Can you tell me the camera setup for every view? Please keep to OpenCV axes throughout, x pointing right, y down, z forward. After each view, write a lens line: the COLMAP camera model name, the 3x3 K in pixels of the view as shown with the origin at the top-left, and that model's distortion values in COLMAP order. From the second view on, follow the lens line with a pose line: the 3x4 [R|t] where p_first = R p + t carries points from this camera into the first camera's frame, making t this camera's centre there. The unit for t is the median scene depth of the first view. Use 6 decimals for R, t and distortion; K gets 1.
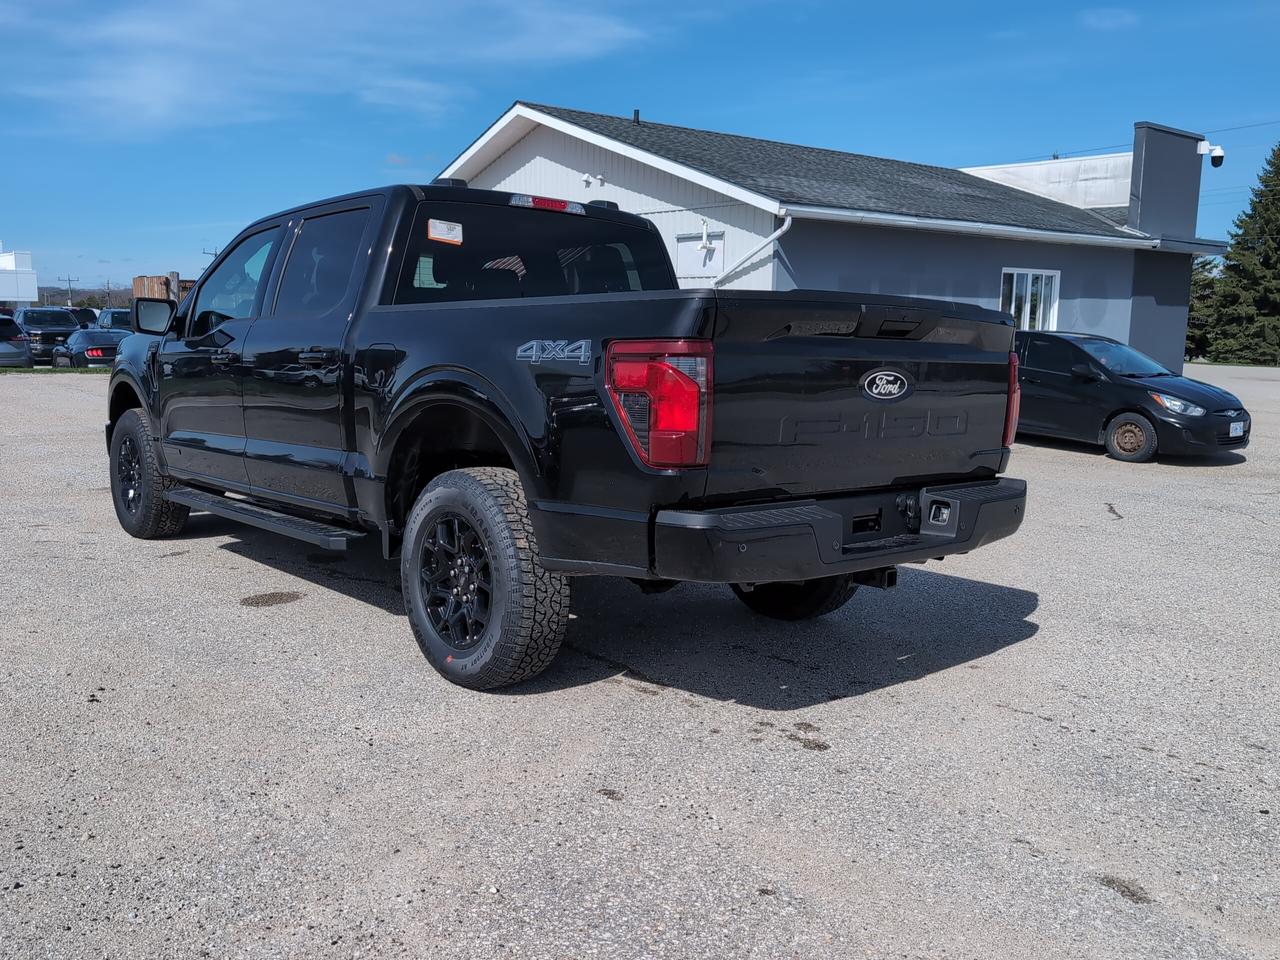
lens RADIAL K [[1085.9, 0, 640.0], [0, 1085.9, 480.0], [0, 0, 1]] dist [0.049138, -0.069228]
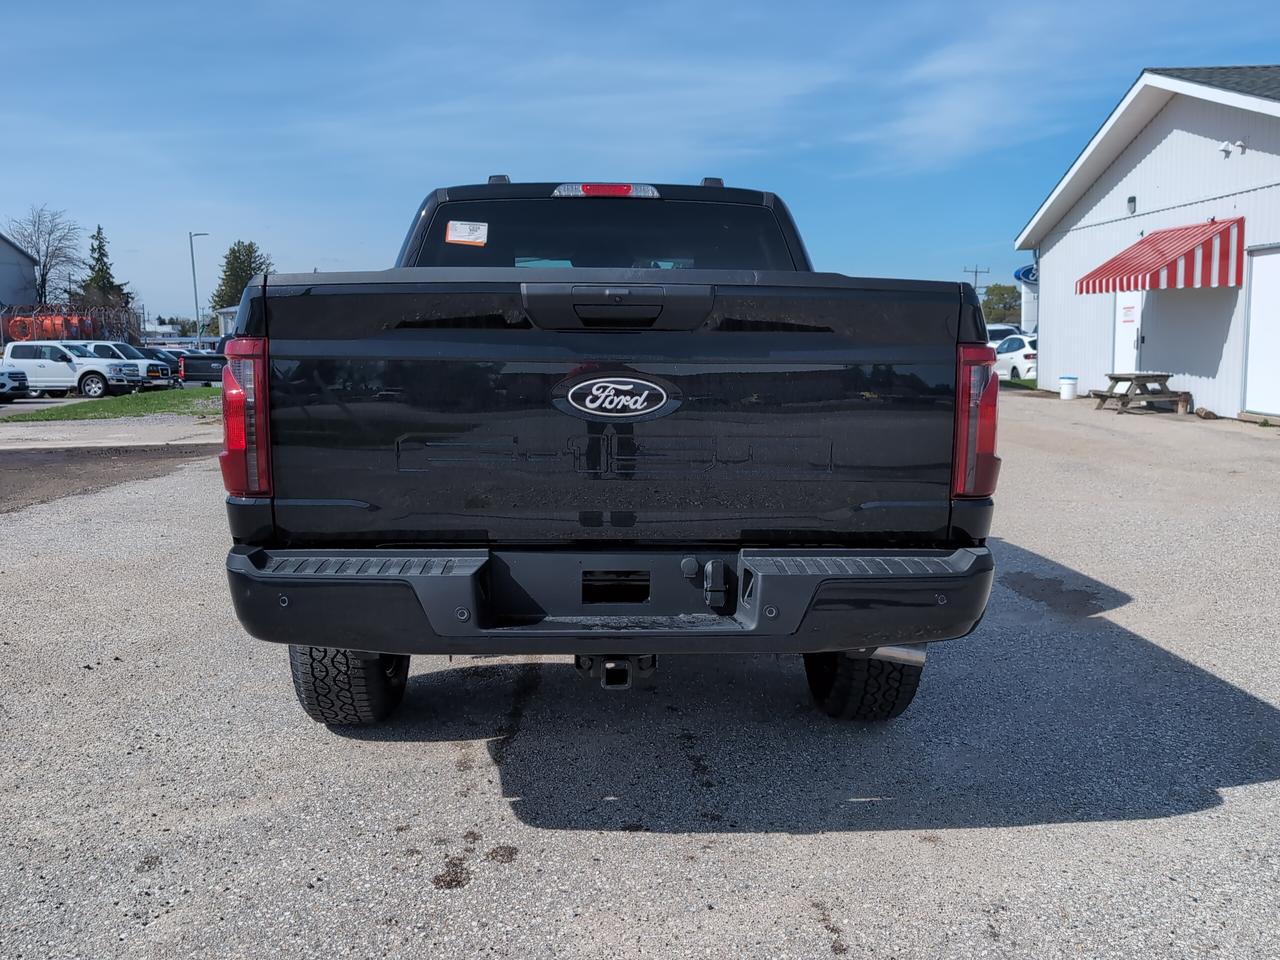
lens RADIAL K [[1095.2, 0, 640.0], [0, 1095.2, 480.0], [0, 0, 1]] dist [-0.003285, 0.002142]
pose [[0.775208, 0.050709, -0.629667, 0.495486], [-0.059136, 0.998221, 0.007585, -0.029289], [0.628932, 0.031356, 0.776828, 0.338755]]
